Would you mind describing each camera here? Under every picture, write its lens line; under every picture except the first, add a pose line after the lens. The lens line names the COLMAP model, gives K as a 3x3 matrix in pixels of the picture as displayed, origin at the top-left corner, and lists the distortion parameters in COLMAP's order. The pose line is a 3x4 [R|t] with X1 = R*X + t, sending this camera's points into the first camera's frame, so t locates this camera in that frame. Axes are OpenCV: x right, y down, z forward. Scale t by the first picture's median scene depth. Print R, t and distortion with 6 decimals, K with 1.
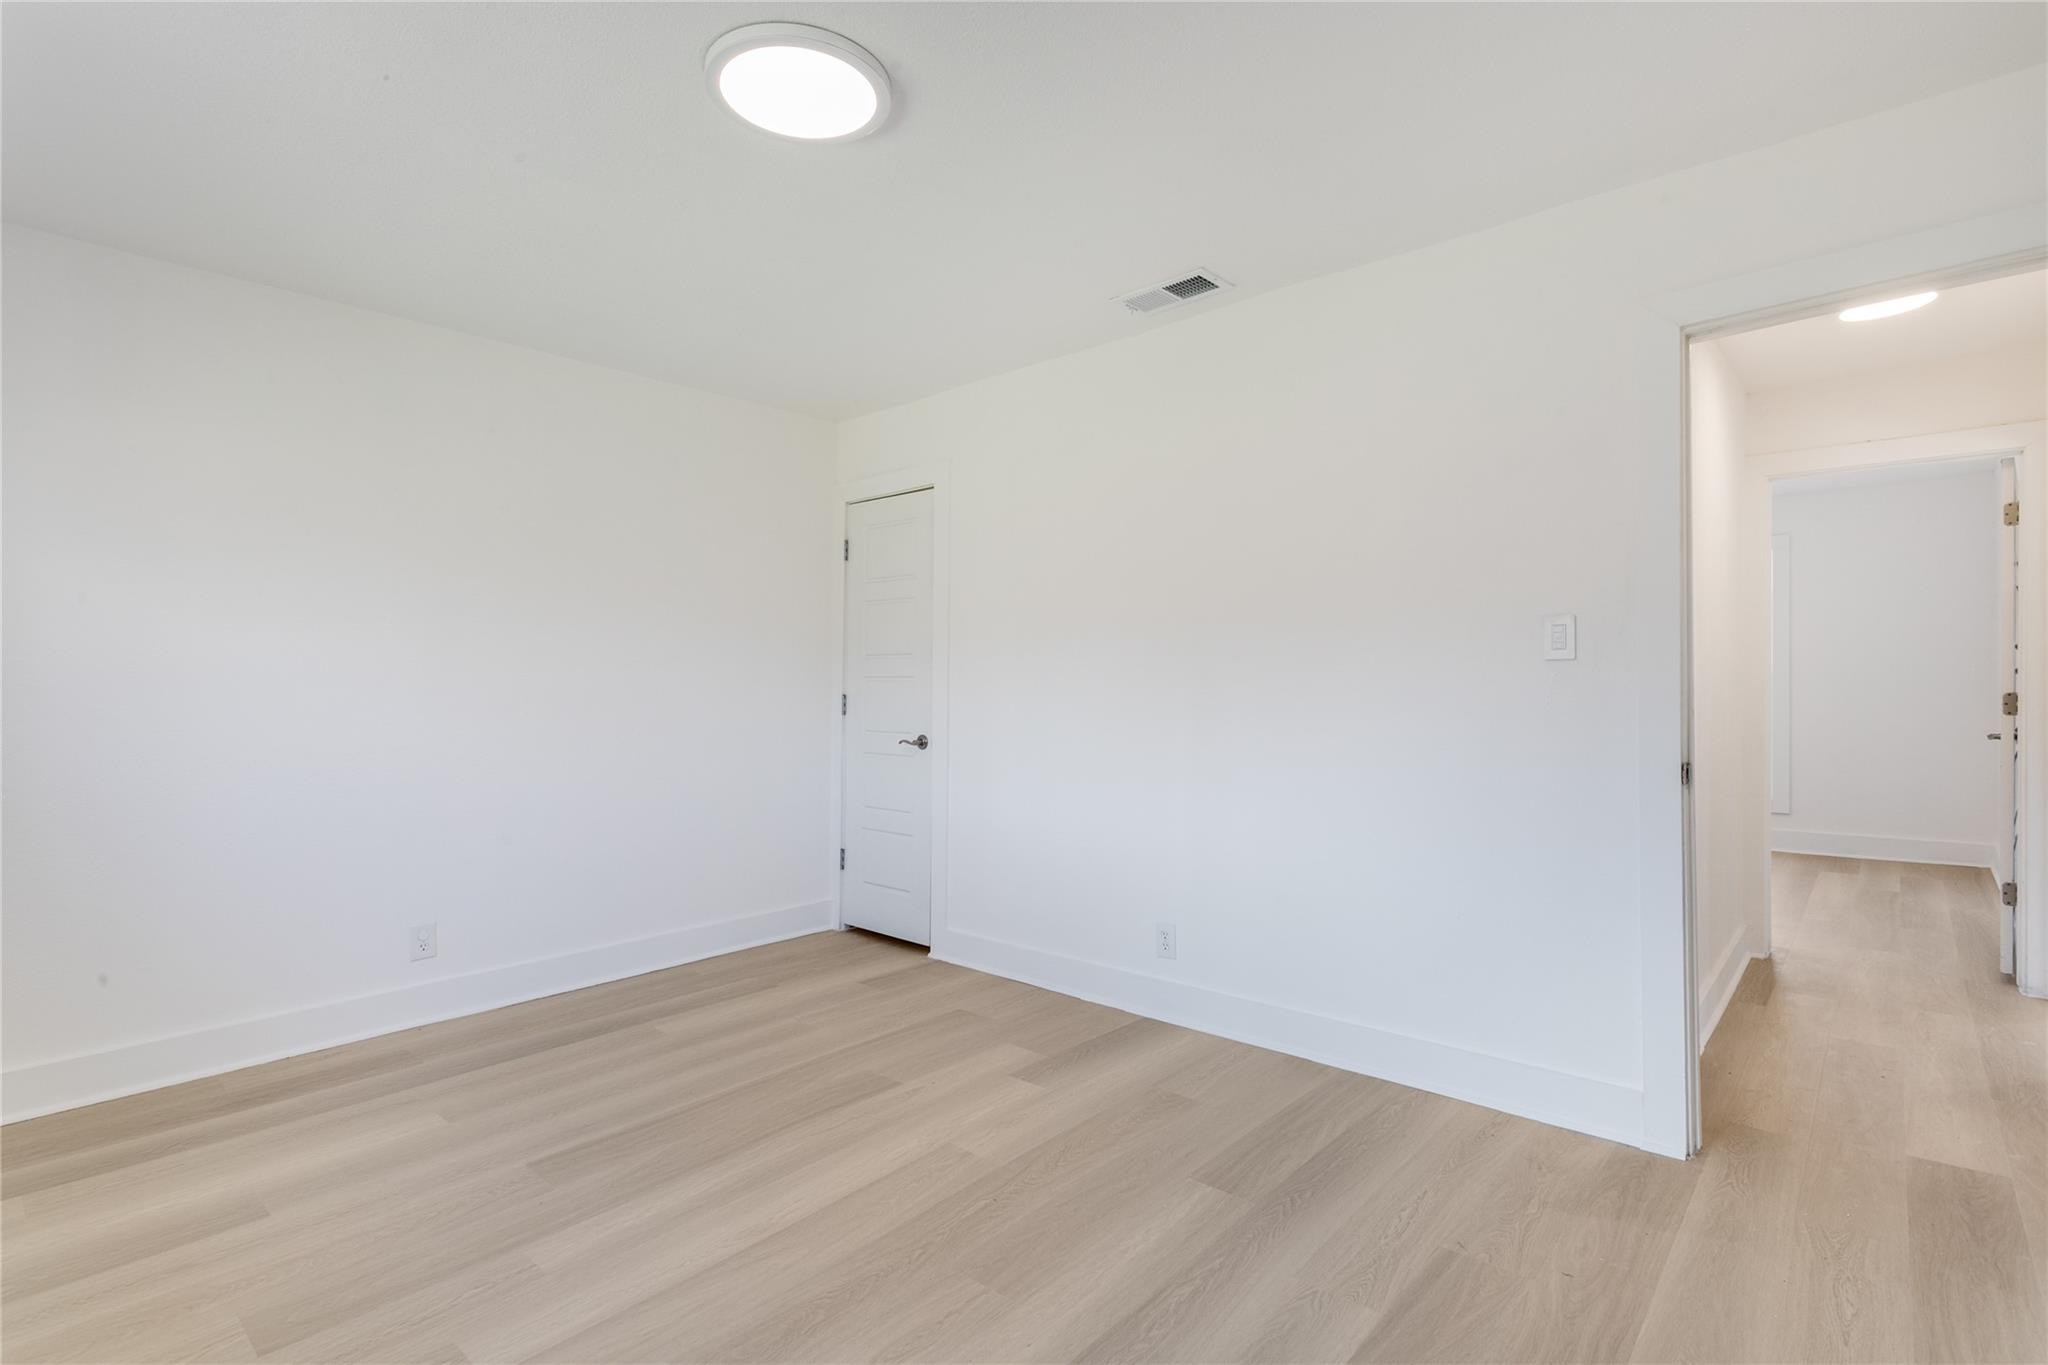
lens RADIAL K [[979.2, 0, 1013.1], [0, 979.2, 689.0], [0, 0, 1]] dist [0.002319, 0.001086]
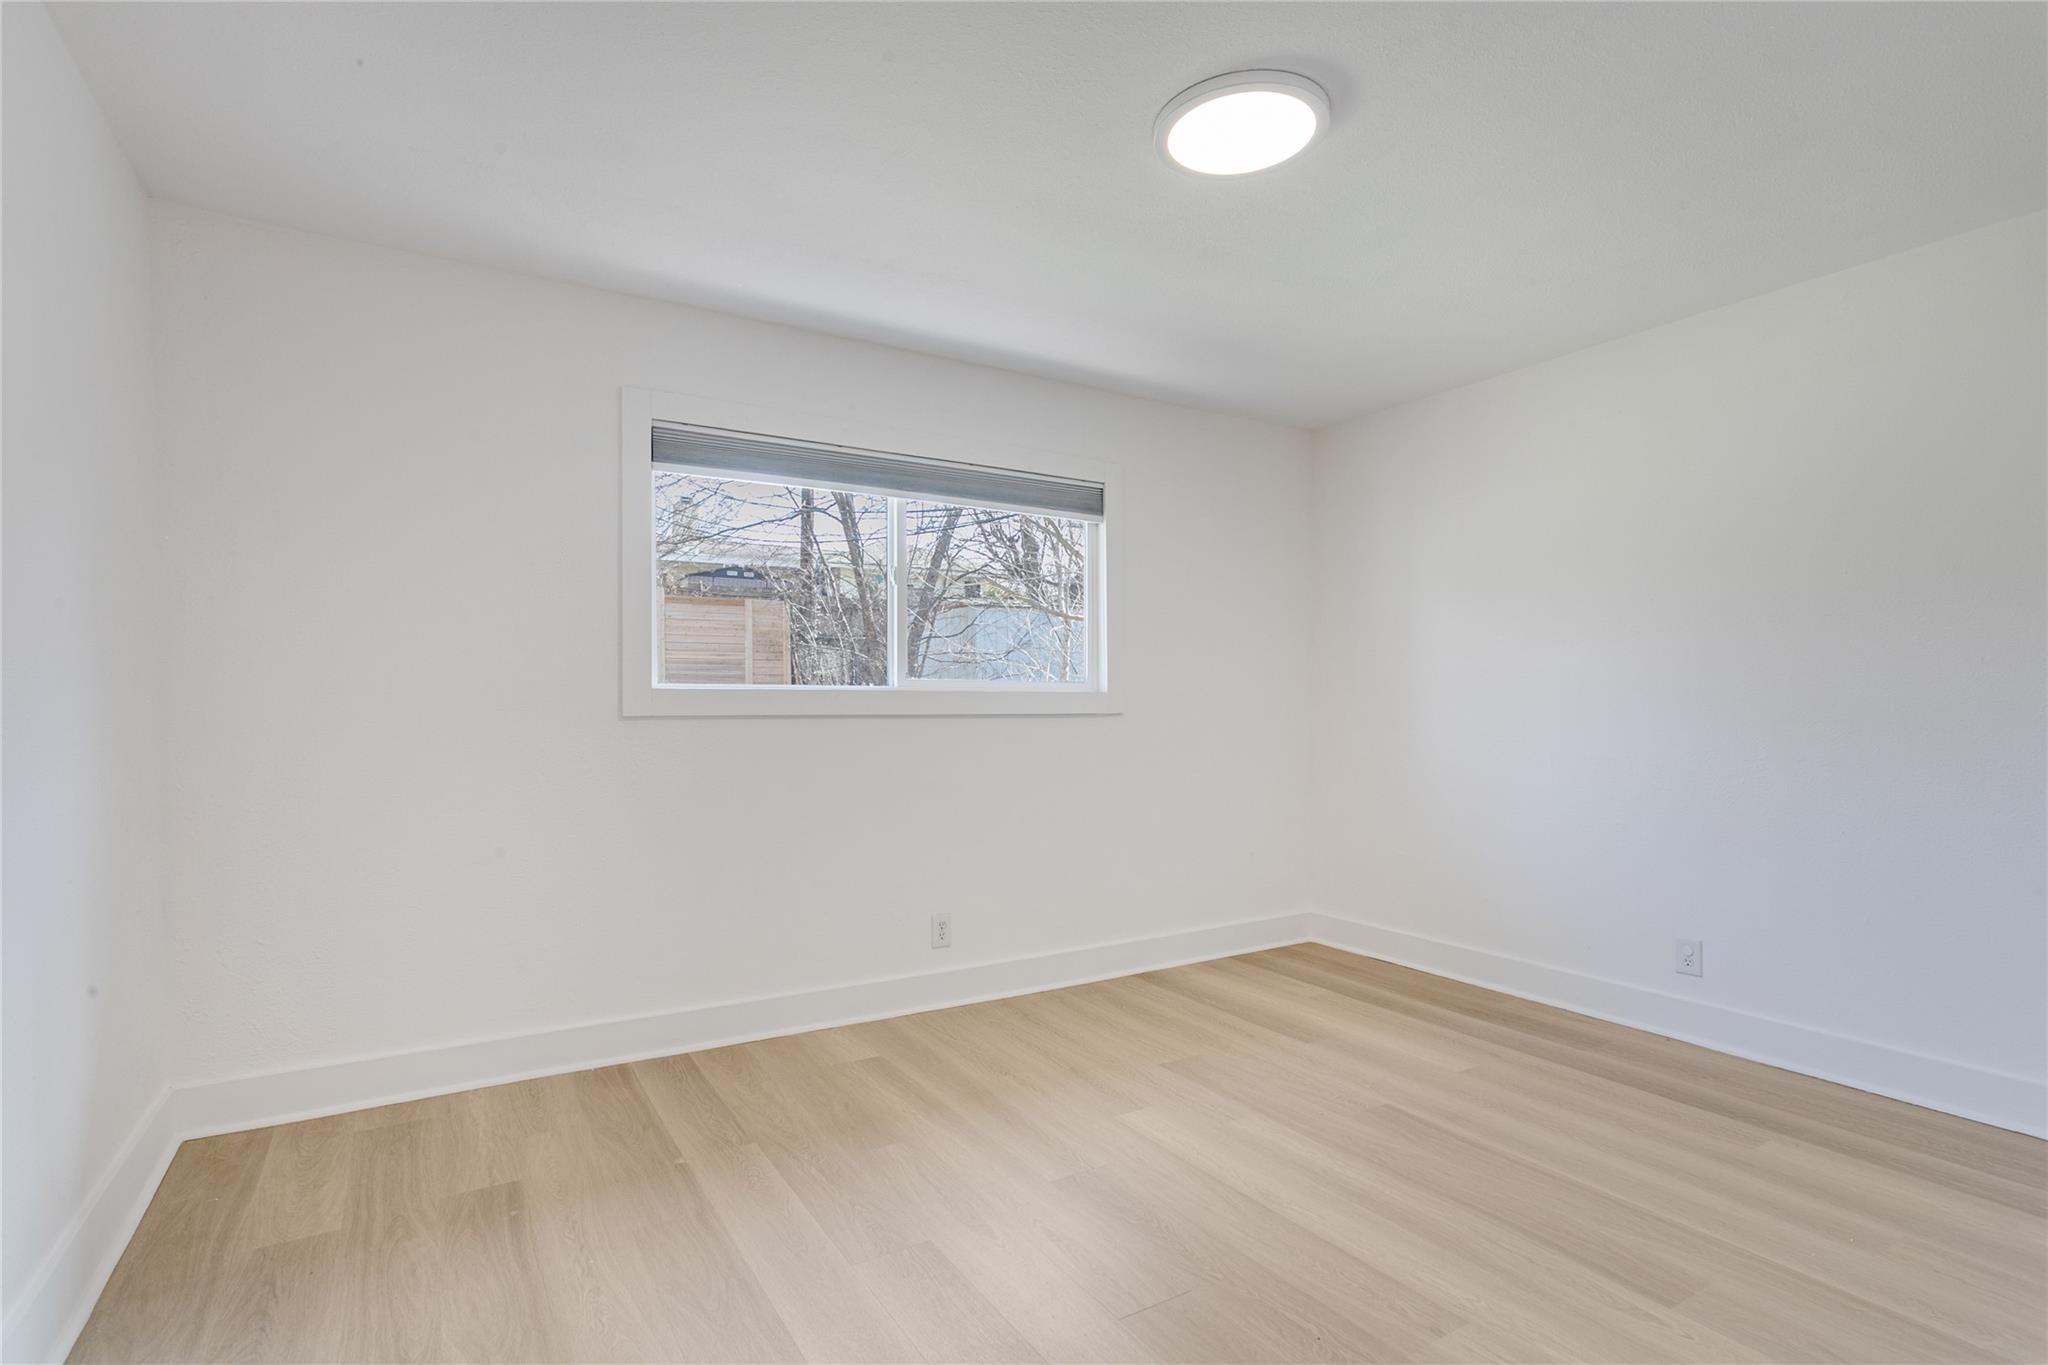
lens RADIAL K [[979.2, 0, 1013.1], [0, 979.2, 689.0], [0, 0, 1]] dist [0.002319, 0.001086]
pose [[-0.287958, -0.004049, -0.957635, 0.628659], [-0.001827, 0.999992, -0.003679, -0.004947], [0.957641, 0.000690, -0.287963, 0.756999]]
